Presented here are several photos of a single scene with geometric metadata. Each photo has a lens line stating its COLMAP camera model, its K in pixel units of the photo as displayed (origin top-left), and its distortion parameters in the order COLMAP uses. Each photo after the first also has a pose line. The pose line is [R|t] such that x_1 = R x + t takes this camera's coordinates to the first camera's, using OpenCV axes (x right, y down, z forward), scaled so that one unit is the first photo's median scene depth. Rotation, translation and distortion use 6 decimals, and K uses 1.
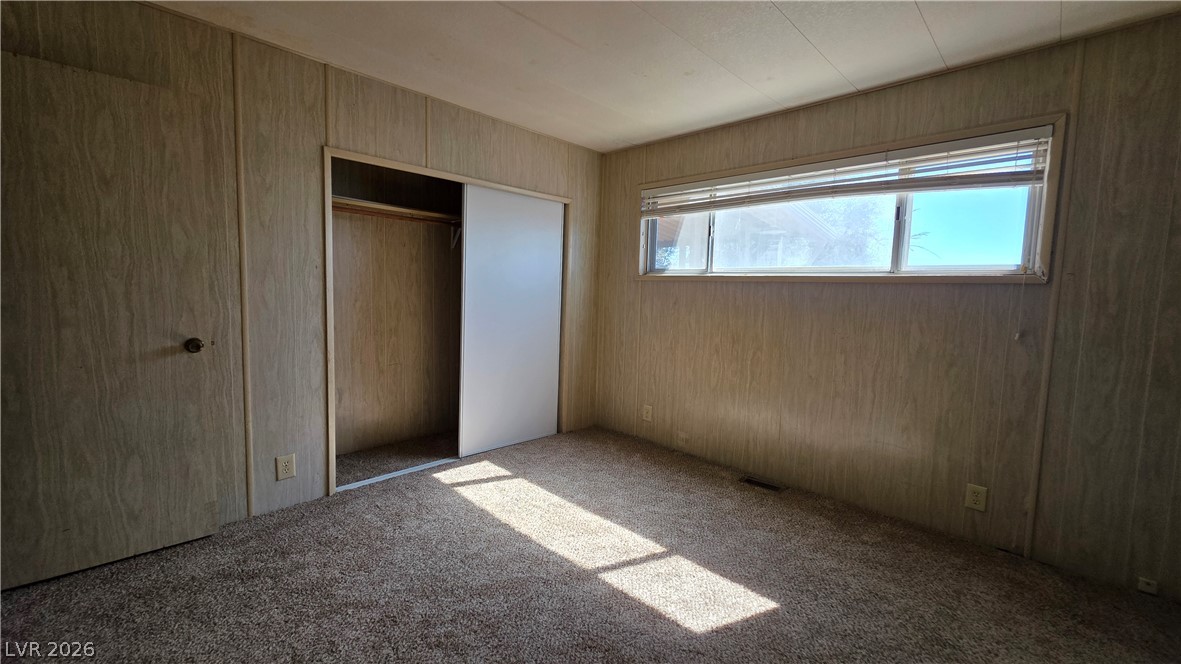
lens RADIAL K [[474.0, 0, 590.0], [0, 474.0, 324.1], [0, 0, 1]] dist [0.000361, 0.000090]
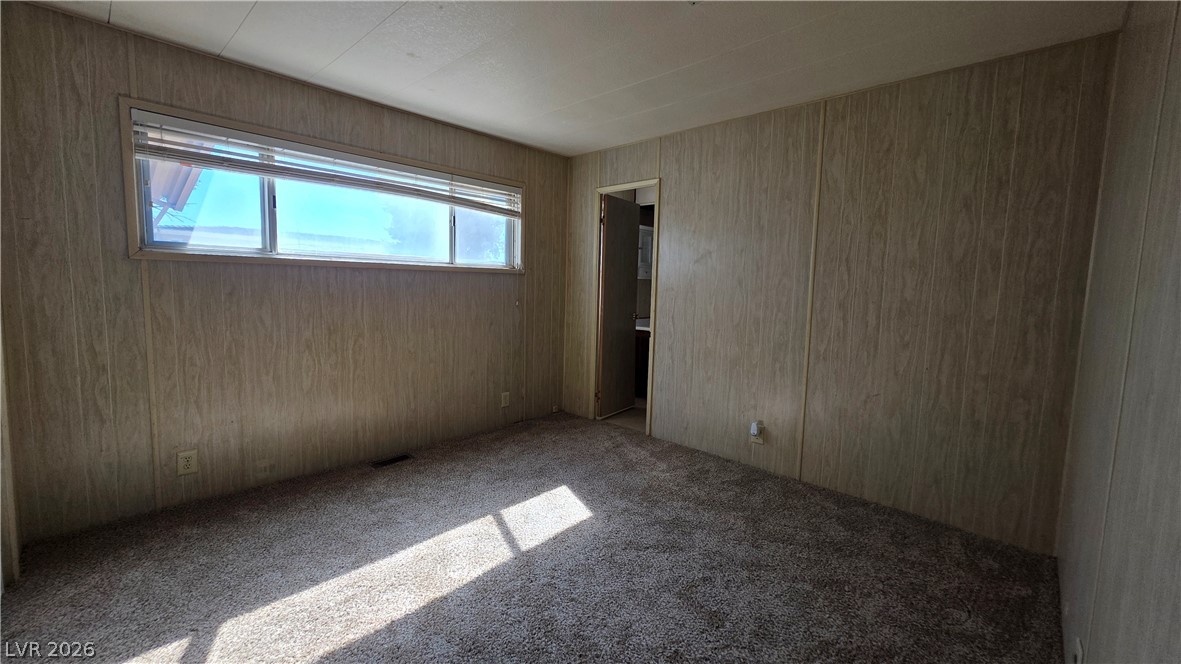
lens RADIAL K [[460.0, 0, 588.8], [0, 460.0, 326.6], [0, 0, 1]] dist [0.000839, 0.000362]
pose [[-0.006103, -0.117144, 0.993096, -0.636852], [0.055297, 0.991556, 0.117302, -0.056409], [-0.998451, 0.055631, 0.000427, 0.551616]]
